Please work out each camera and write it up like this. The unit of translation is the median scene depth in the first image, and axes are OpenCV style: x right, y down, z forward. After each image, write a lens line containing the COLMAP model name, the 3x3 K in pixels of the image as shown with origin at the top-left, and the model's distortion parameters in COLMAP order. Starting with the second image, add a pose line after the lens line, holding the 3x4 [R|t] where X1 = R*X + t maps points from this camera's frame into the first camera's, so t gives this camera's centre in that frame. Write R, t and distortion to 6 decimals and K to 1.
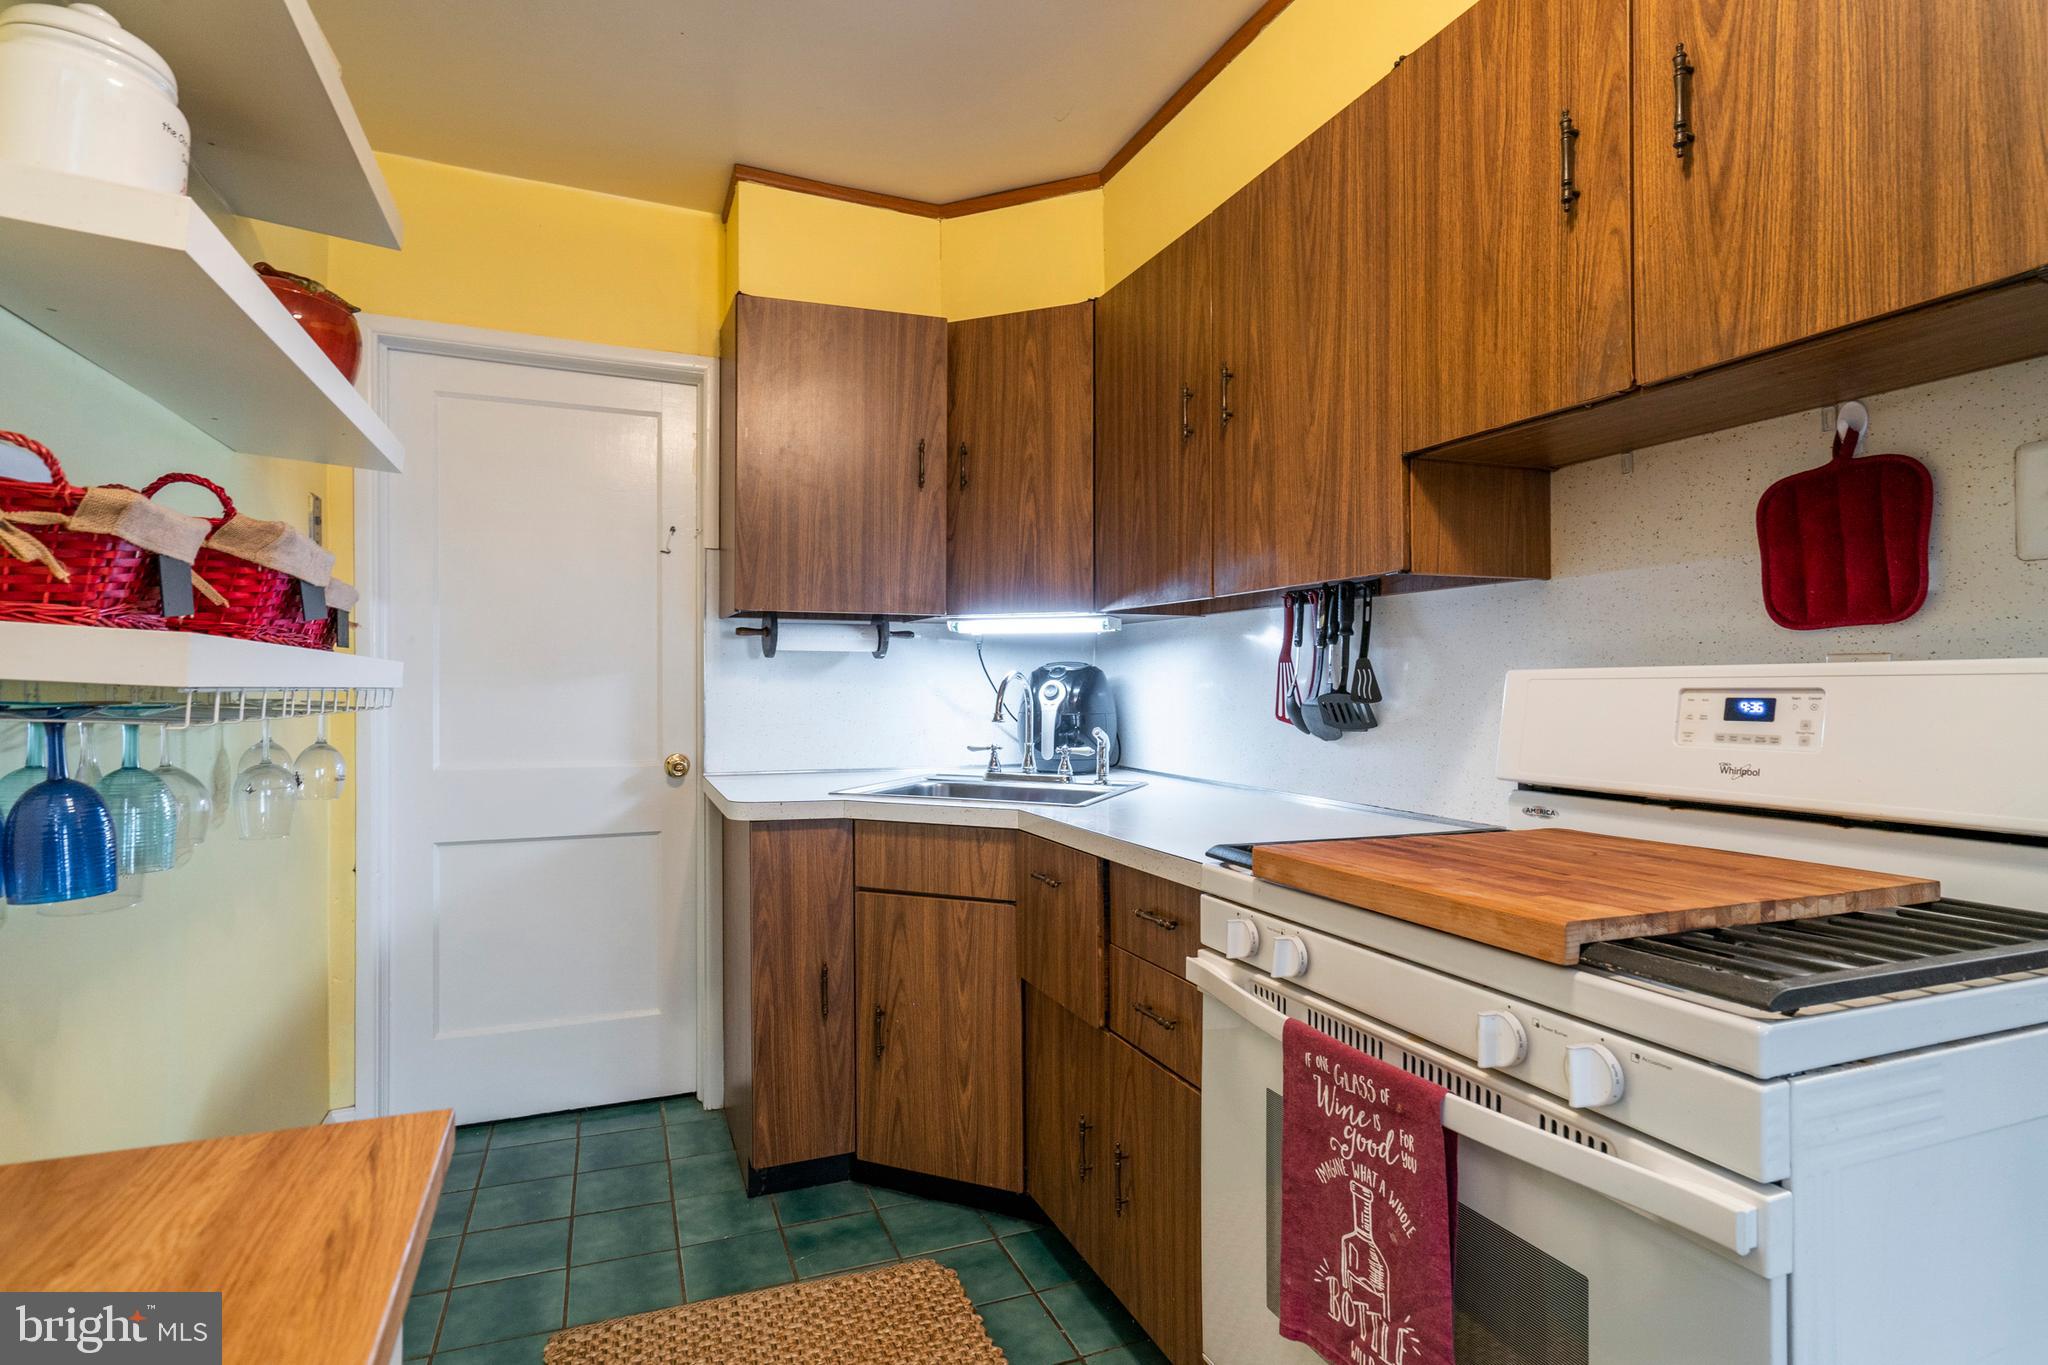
lens RADIAL K [[1033.7, 0, 1018.9], [0, 1033.7, 677.9], [0, 0, 1]] dist [-0.003474, 0.001784]
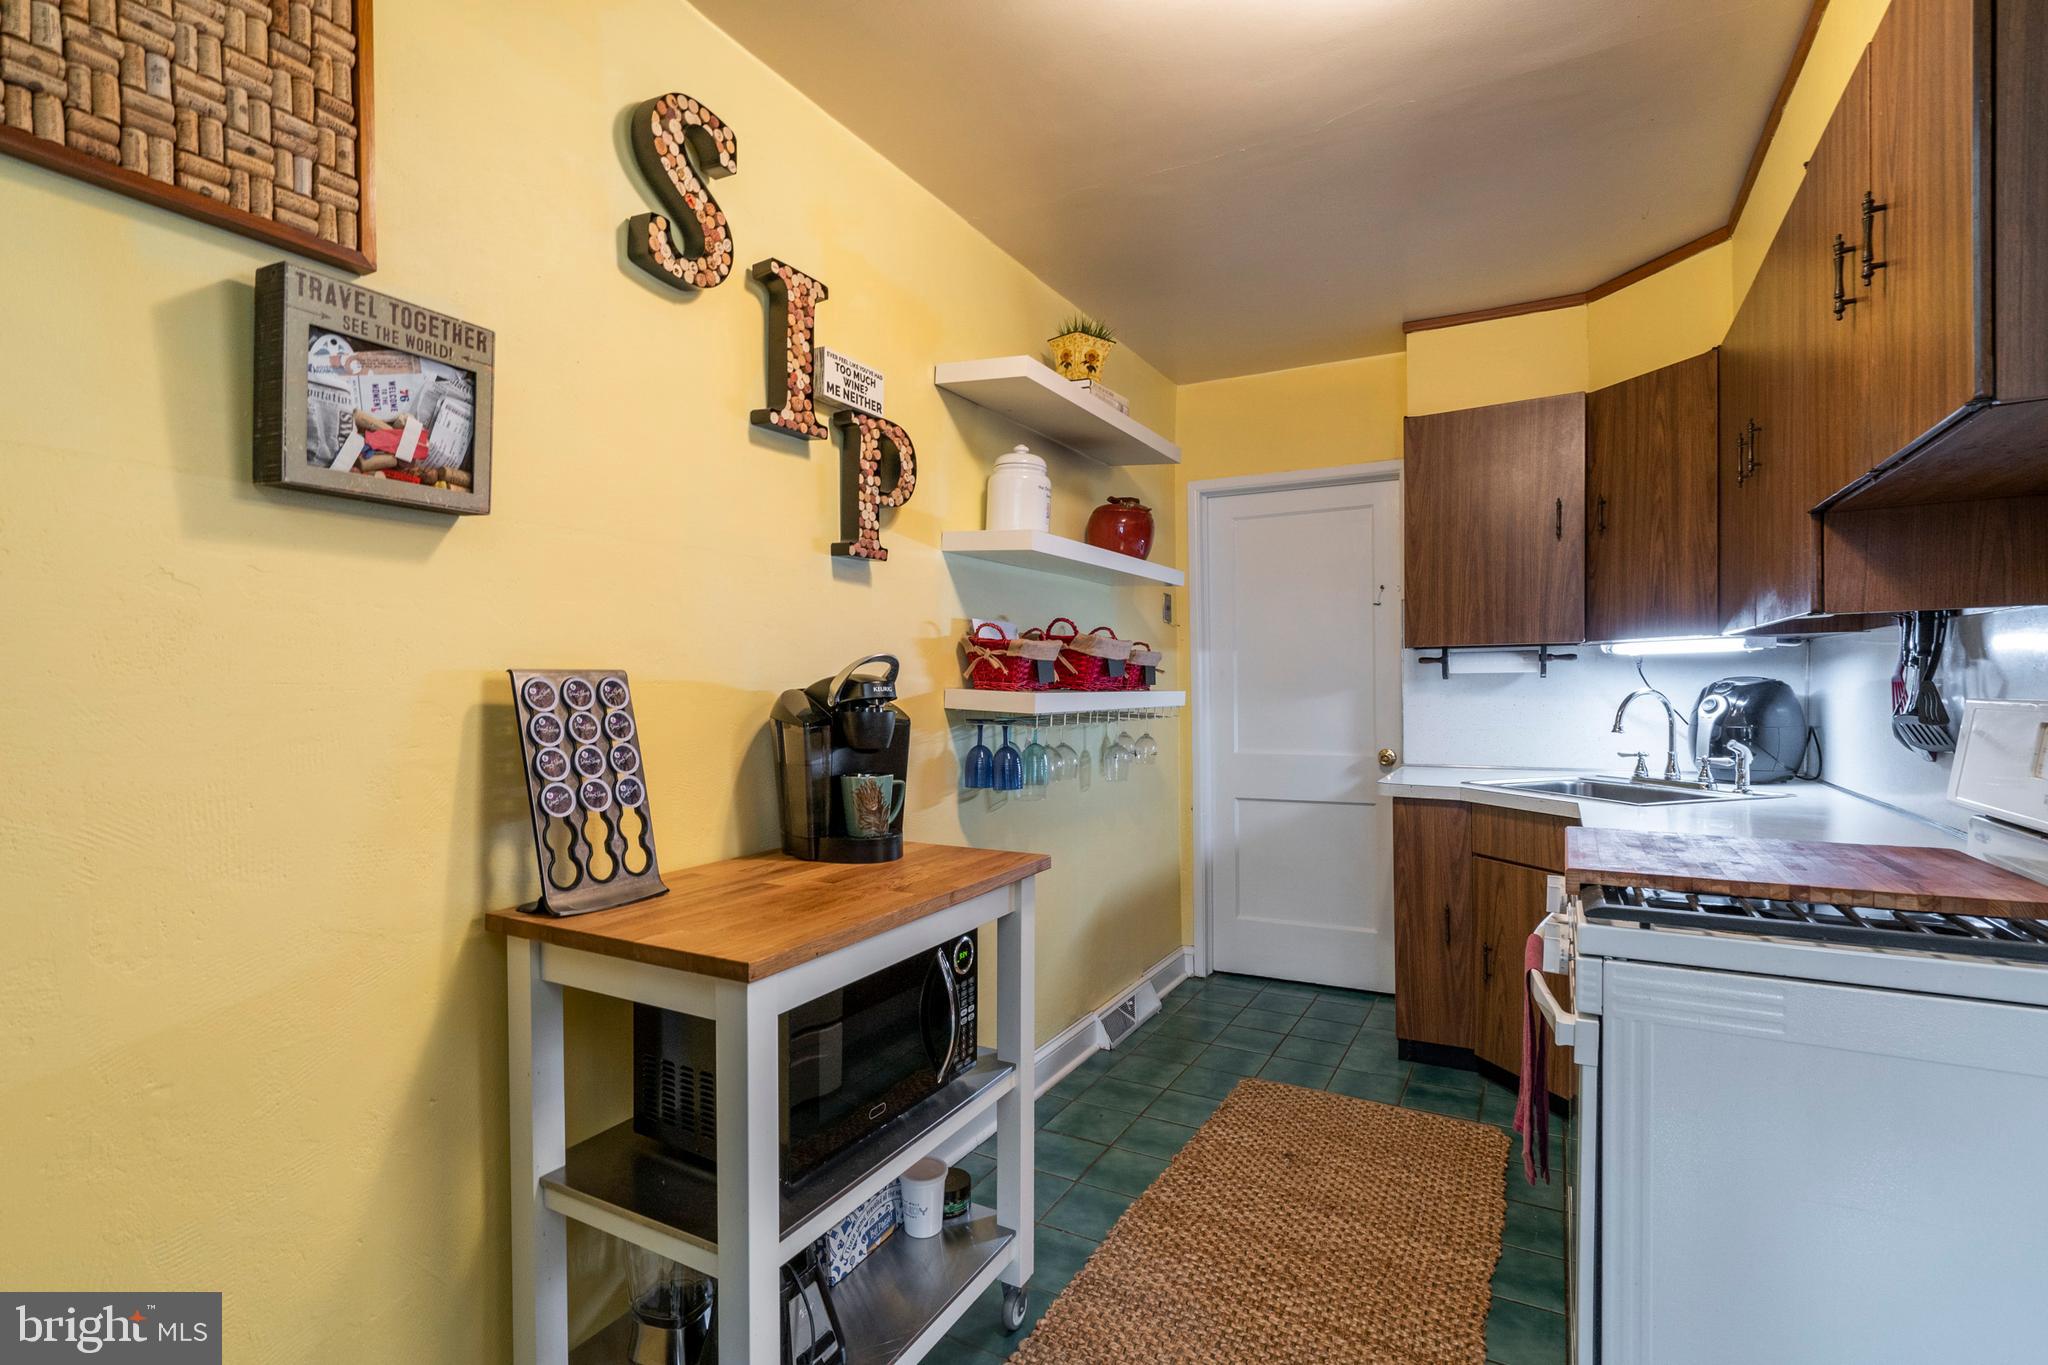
lens RADIAL K [[933.5, 0, 1026.3], [0, 933.5, 692.6], [0, 0, 1]] dist [-0.007061, 0.002617]
pose [[0.644476, -0.005157, -0.764607, 0.394684], [0.016545, 0.999837, 0.007202, -0.024217], [0.764445, -0.017292, 0.644457, -0.220519]]
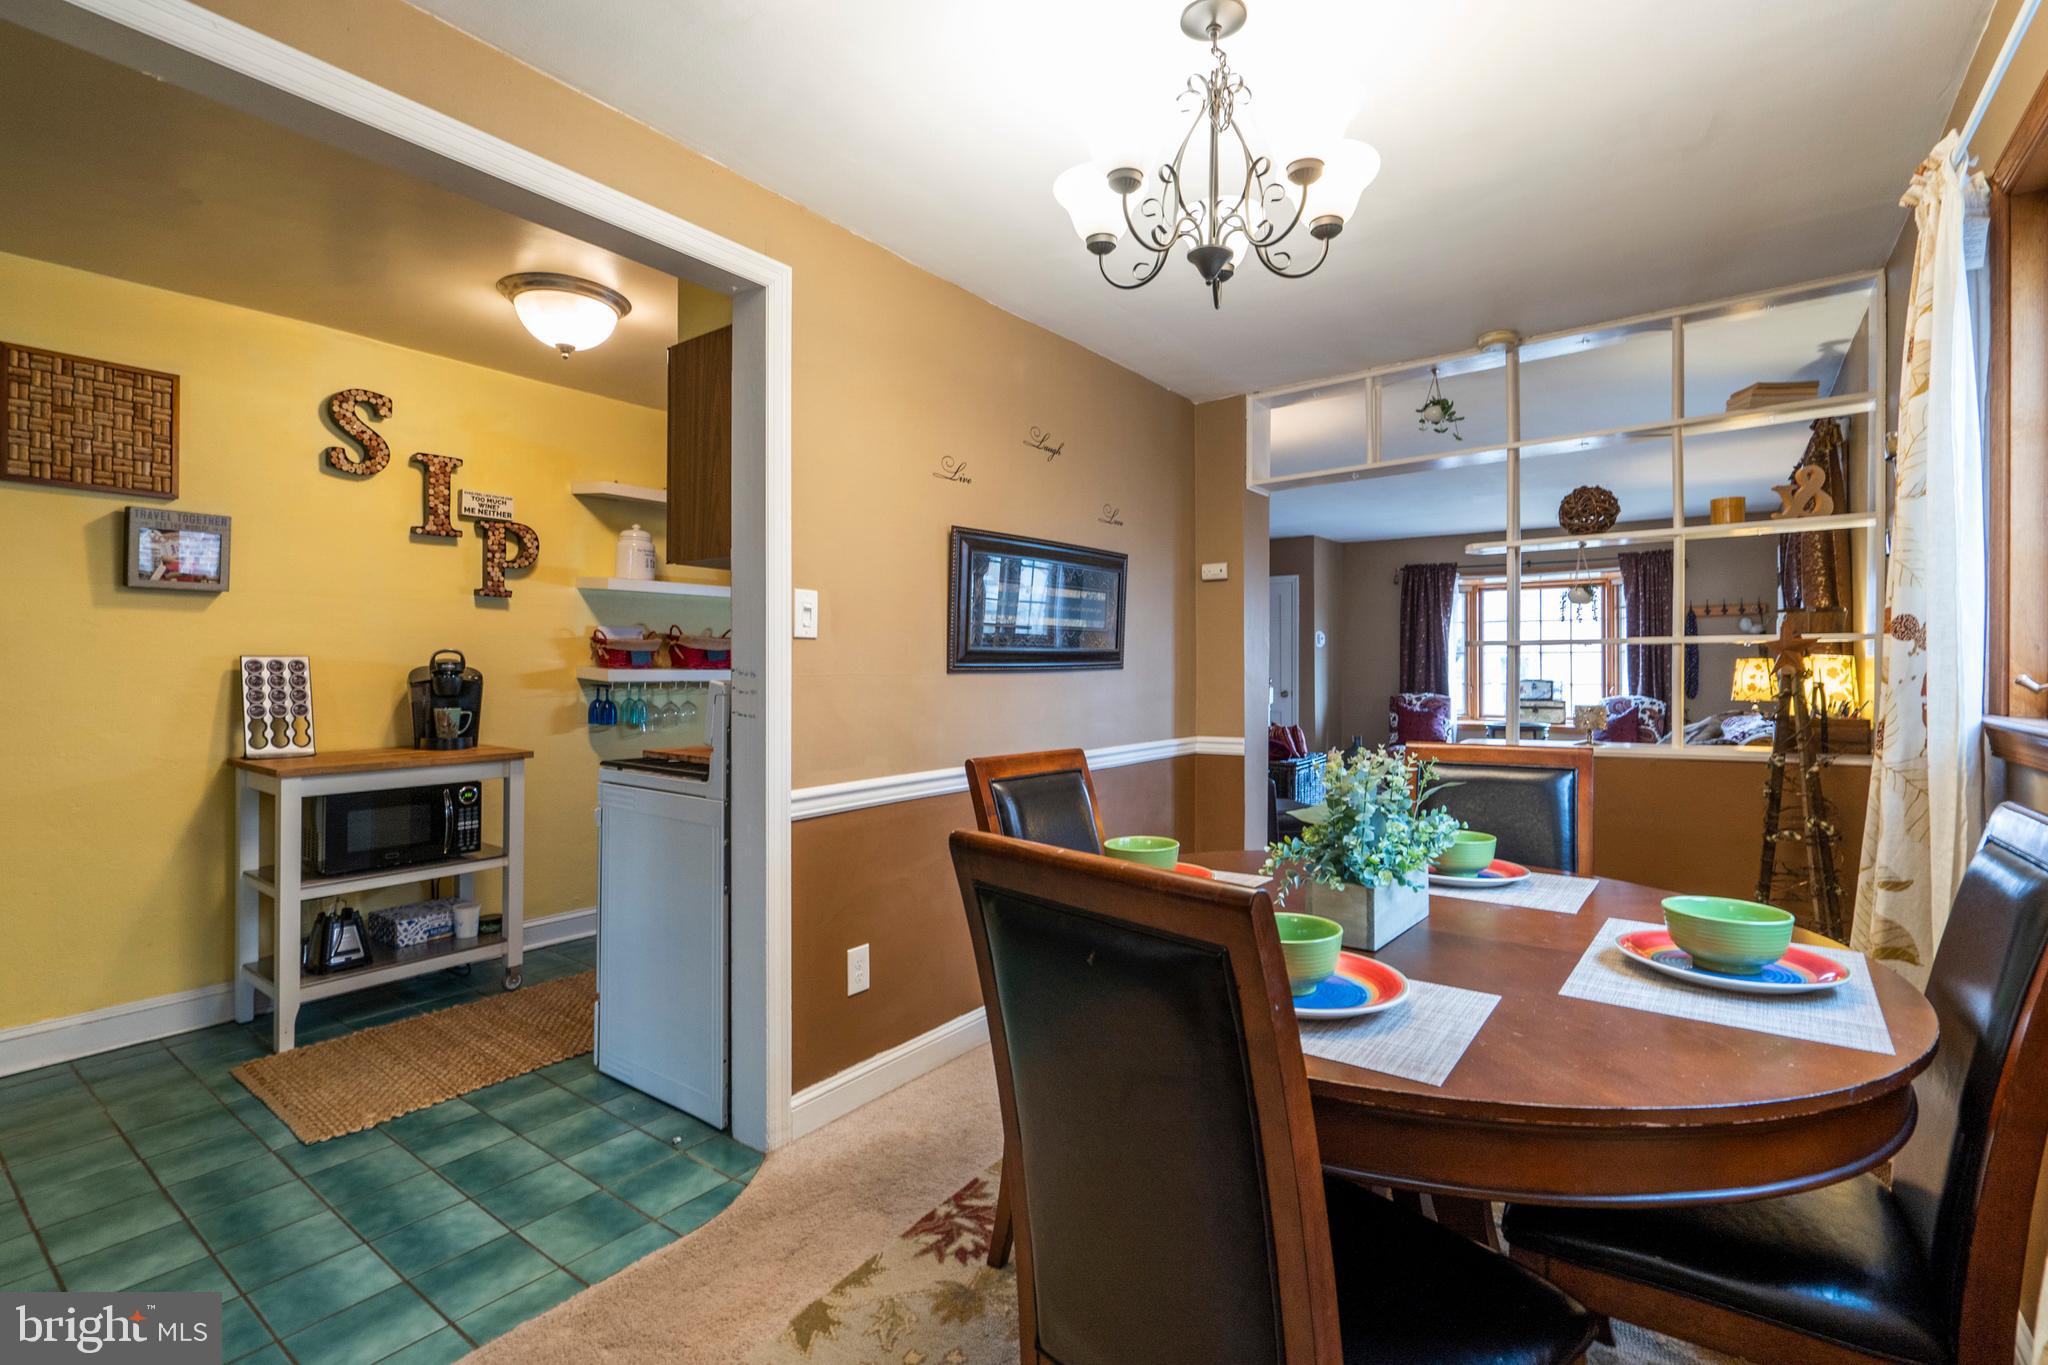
lens RADIAL K [[933.5, 0, 1056.9], [0, 933.5, 654.4], [0, 0, 1]] dist [-0.007061, 0.002617]
pose [[0.536228, -0.014724, -0.843945, 1.494500], [0.005445, 0.999887, -0.013985, -0.016858], [0.844056, 0.002904, 0.536248, 0.168777]]
